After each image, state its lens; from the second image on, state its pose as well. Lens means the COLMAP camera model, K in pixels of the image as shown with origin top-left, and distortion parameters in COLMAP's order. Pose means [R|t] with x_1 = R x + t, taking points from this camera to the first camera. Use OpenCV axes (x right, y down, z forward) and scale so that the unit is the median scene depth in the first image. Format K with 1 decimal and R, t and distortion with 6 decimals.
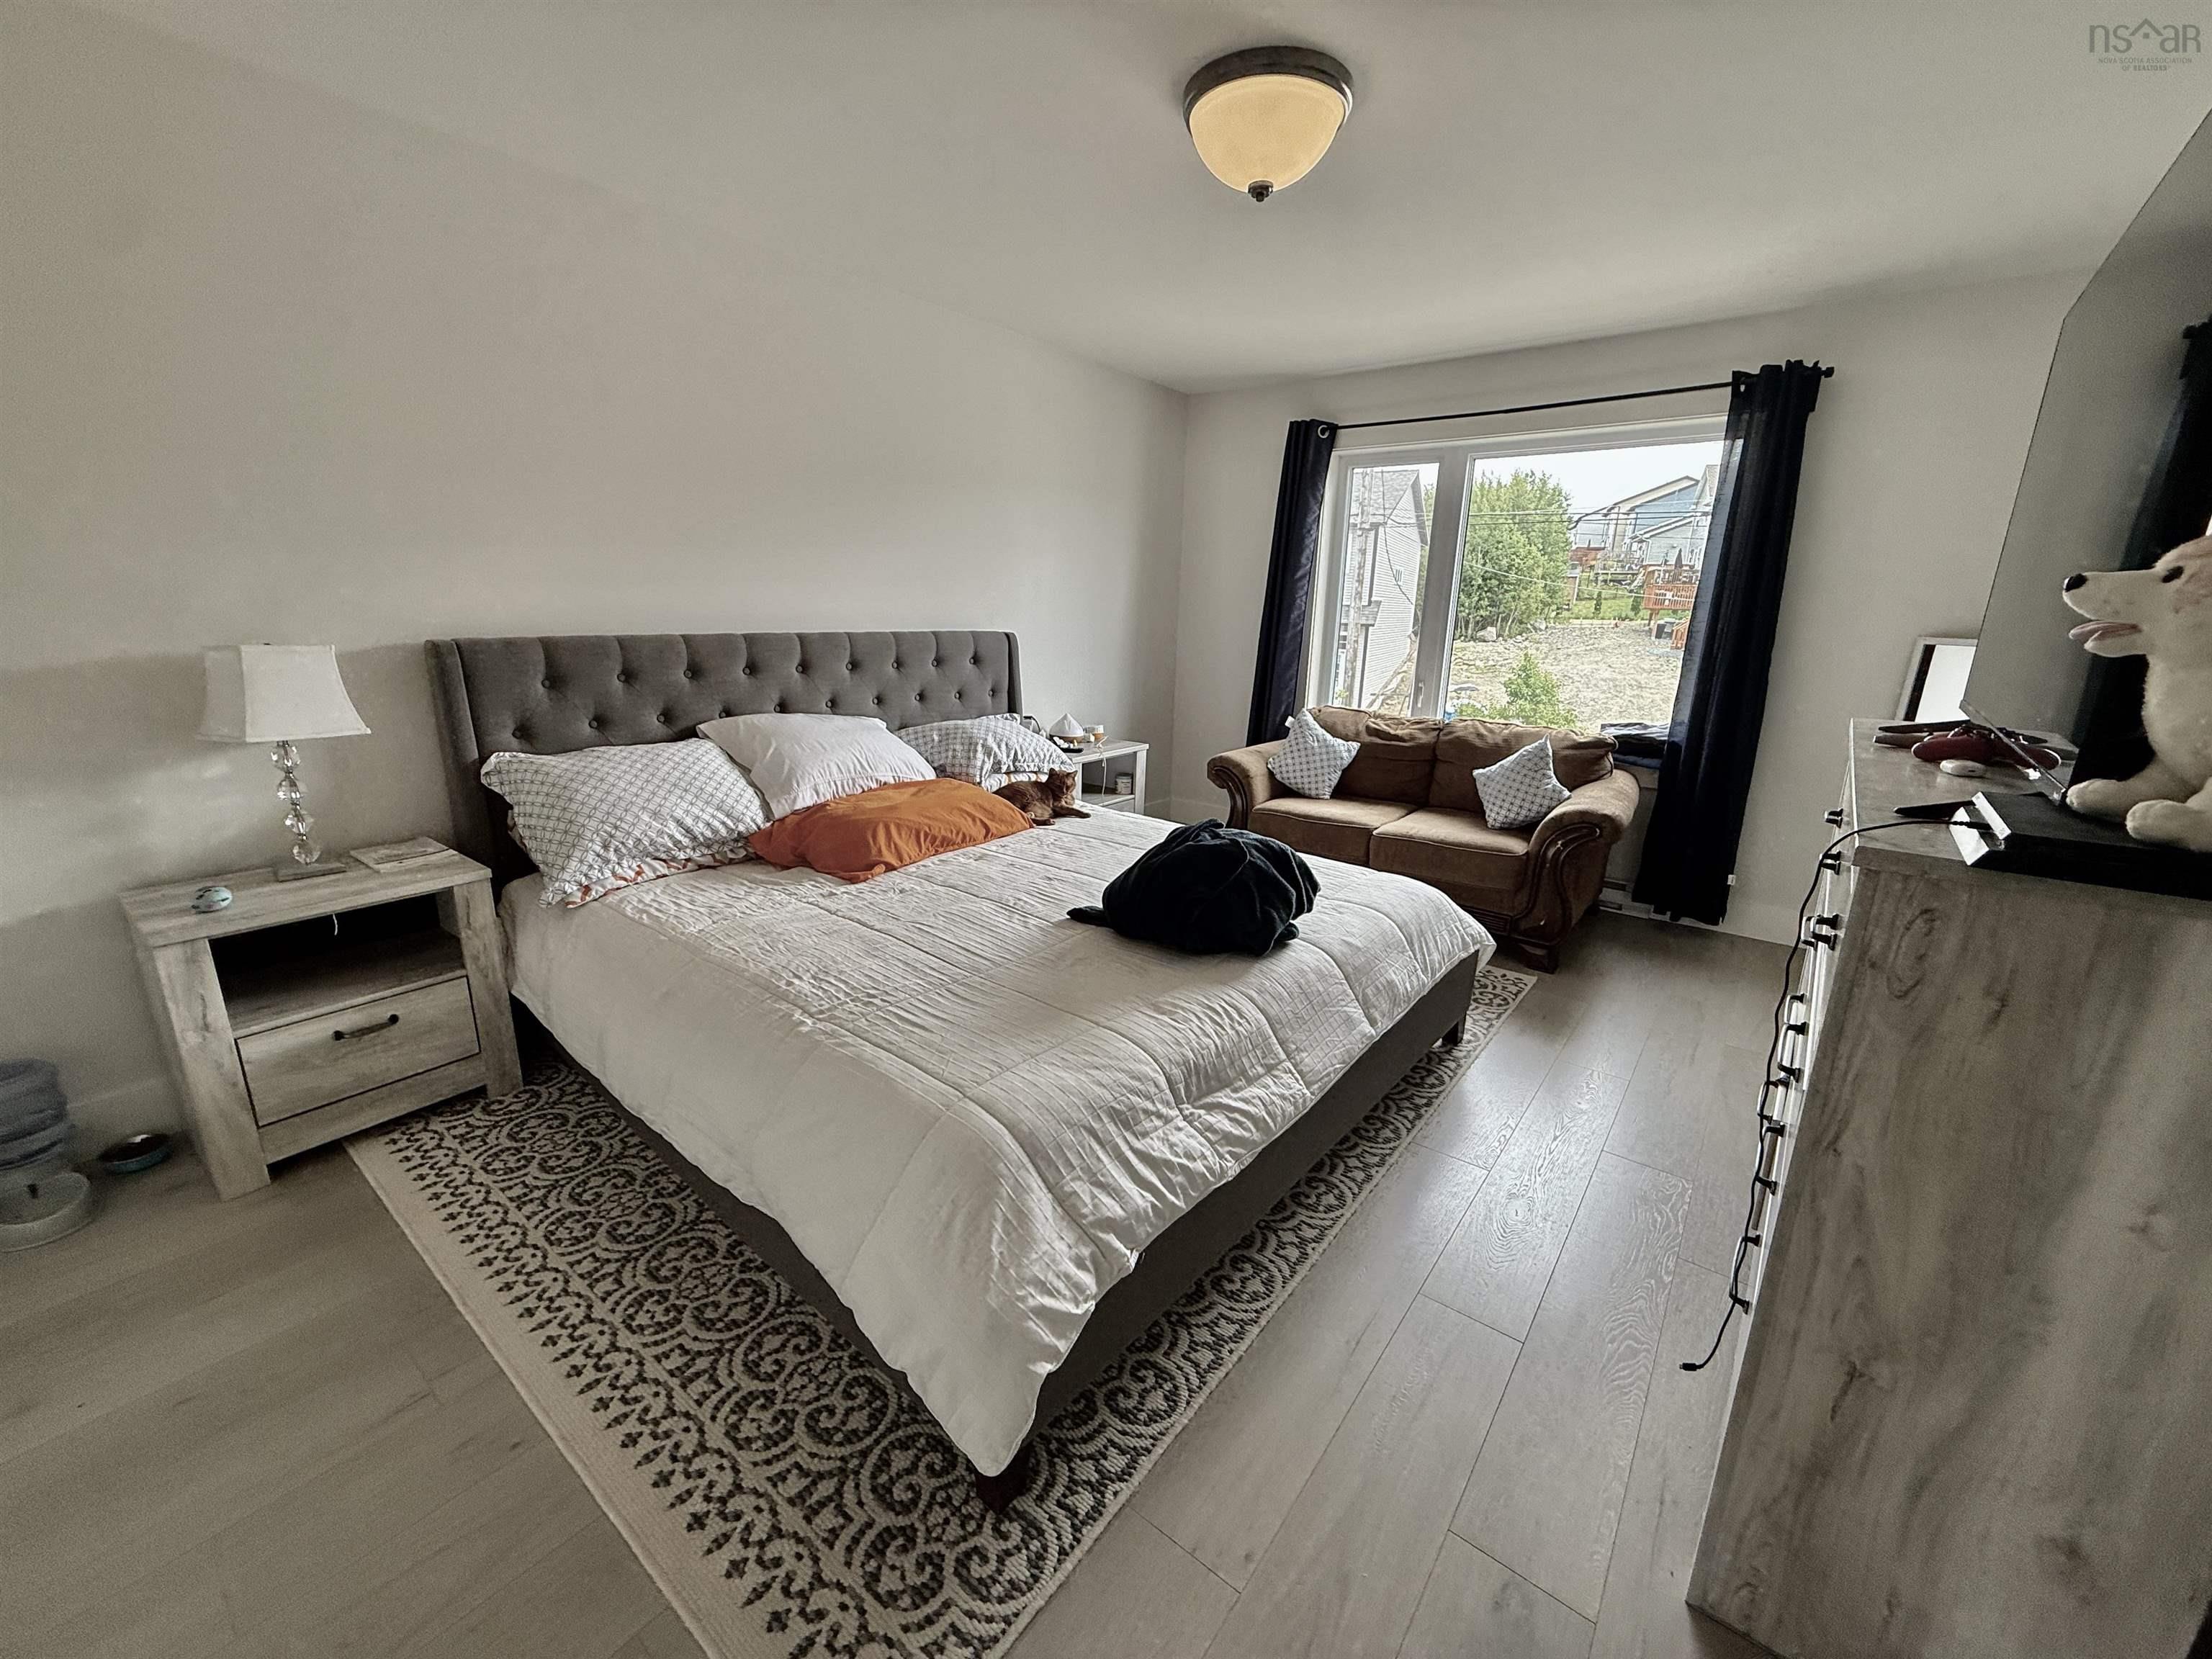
lens RADIAL K [[880.0, 0, 1097.6], [0, 880.0, 829.9], [0, 0, 1]] dist [-0.000109, 0.000252]
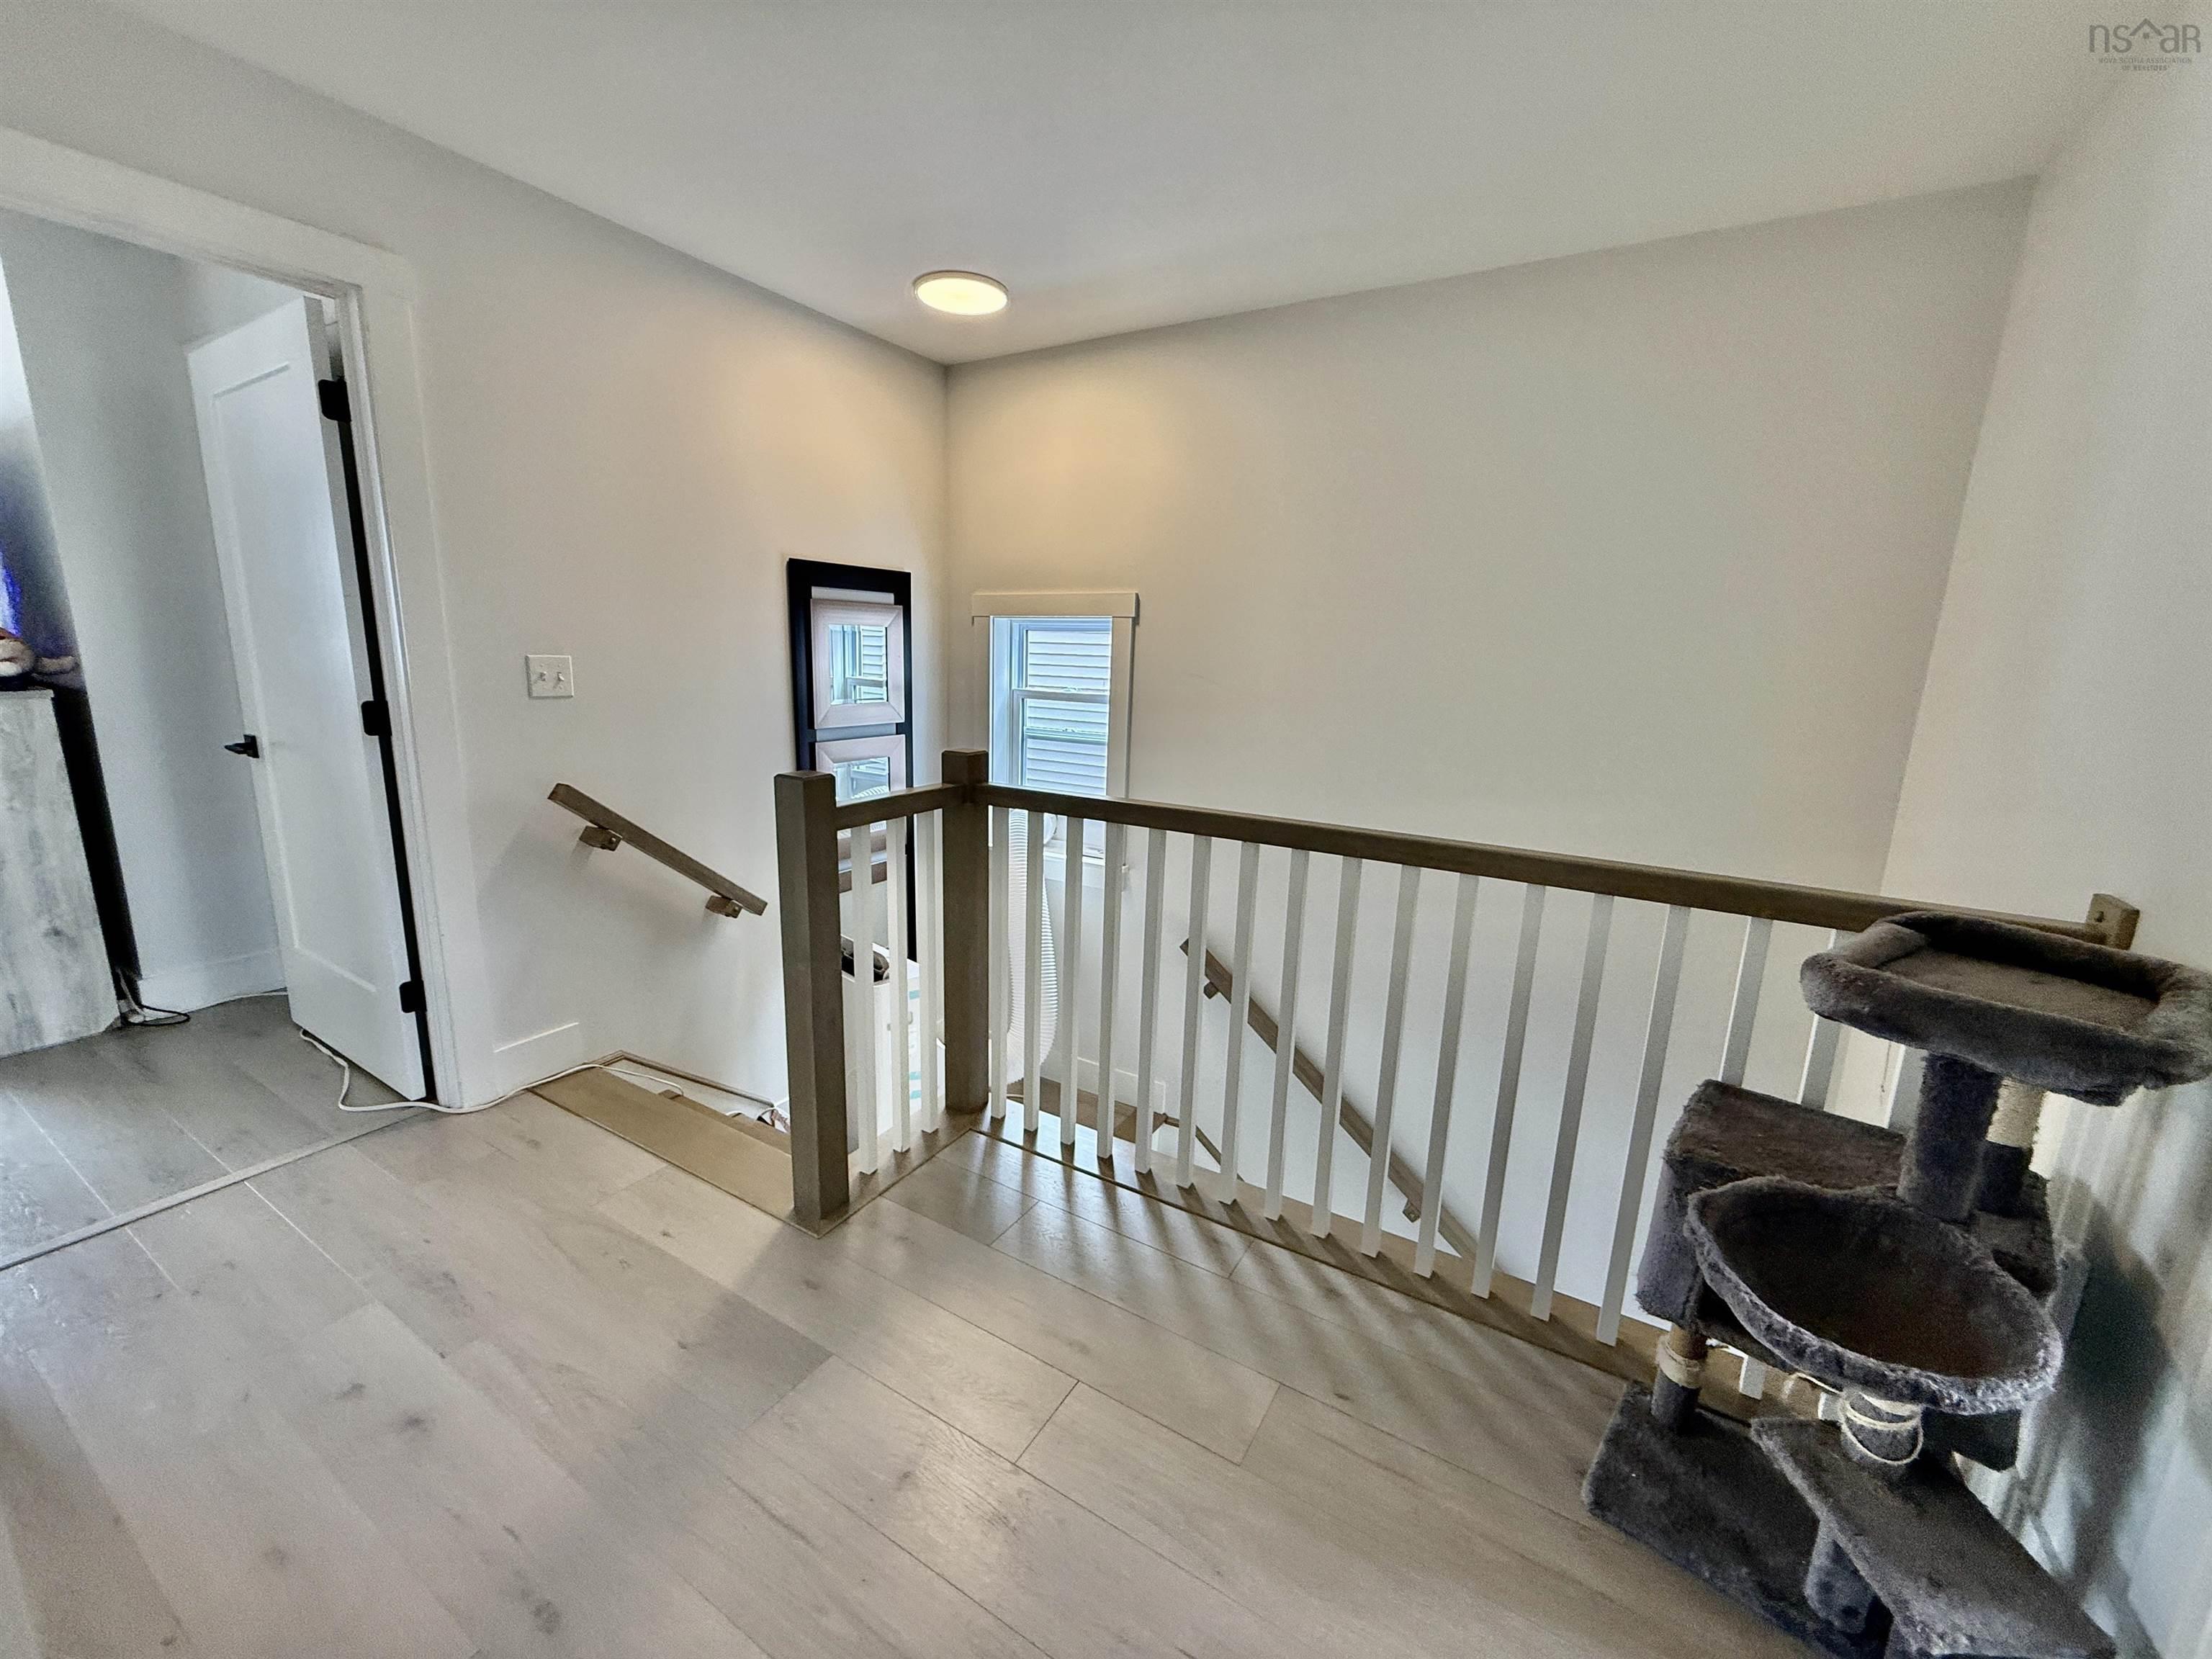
lens RADIAL K [[880.0, 0, 1097.6], [0, 880.0, 829.9], [0, 0, 1]] dist [-0.000109, 0.000252]
pose [[-0.134556, -0.228004, 0.964318, -0.536190], [0.211638, 0.944100, 0.252755, 0.133240], [-0.968041, 0.238096, -0.078780, -0.562469]]
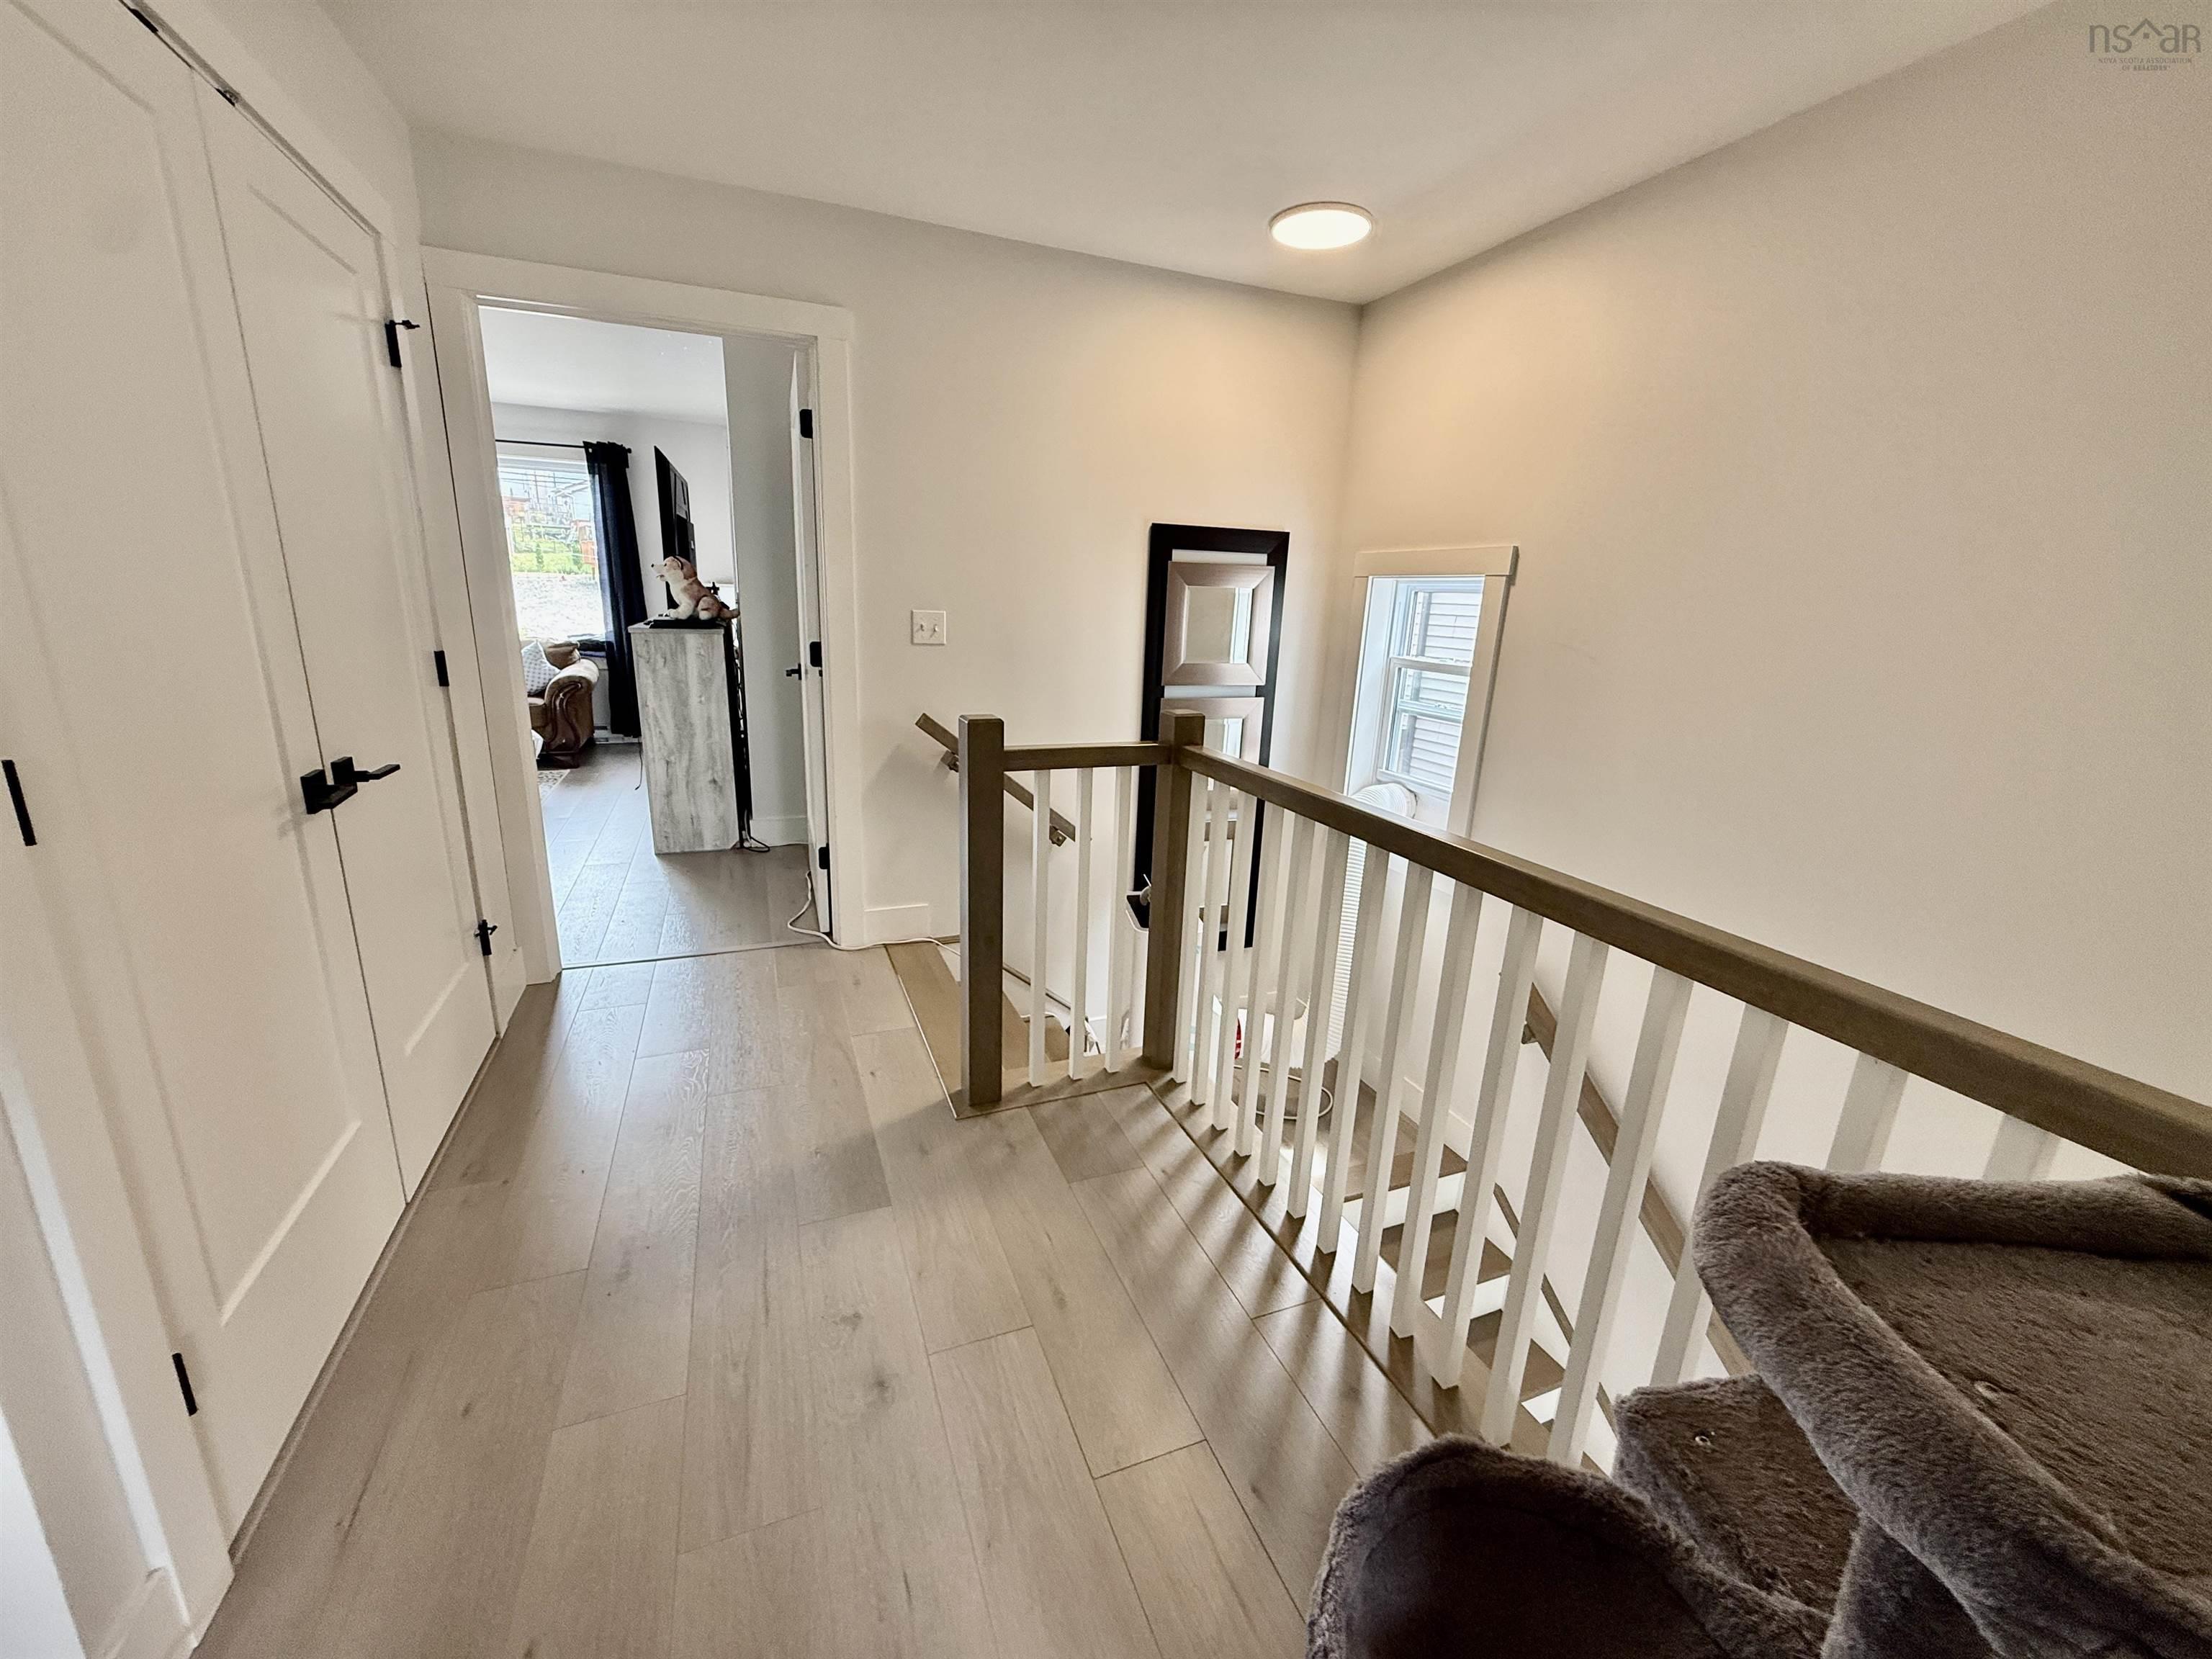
lens RADIAL K [[880.0, 0, 1097.6], [0, 880.0, 829.9], [0, 0, 1]] dist [-0.000109, 0.000252]
pose [[0.498248, -0.230831, 0.835743, -0.472780], [0.189350, 0.969611, 0.154920, 0.194748], [-0.846106, 0.081060, 0.526815, -0.816828]]
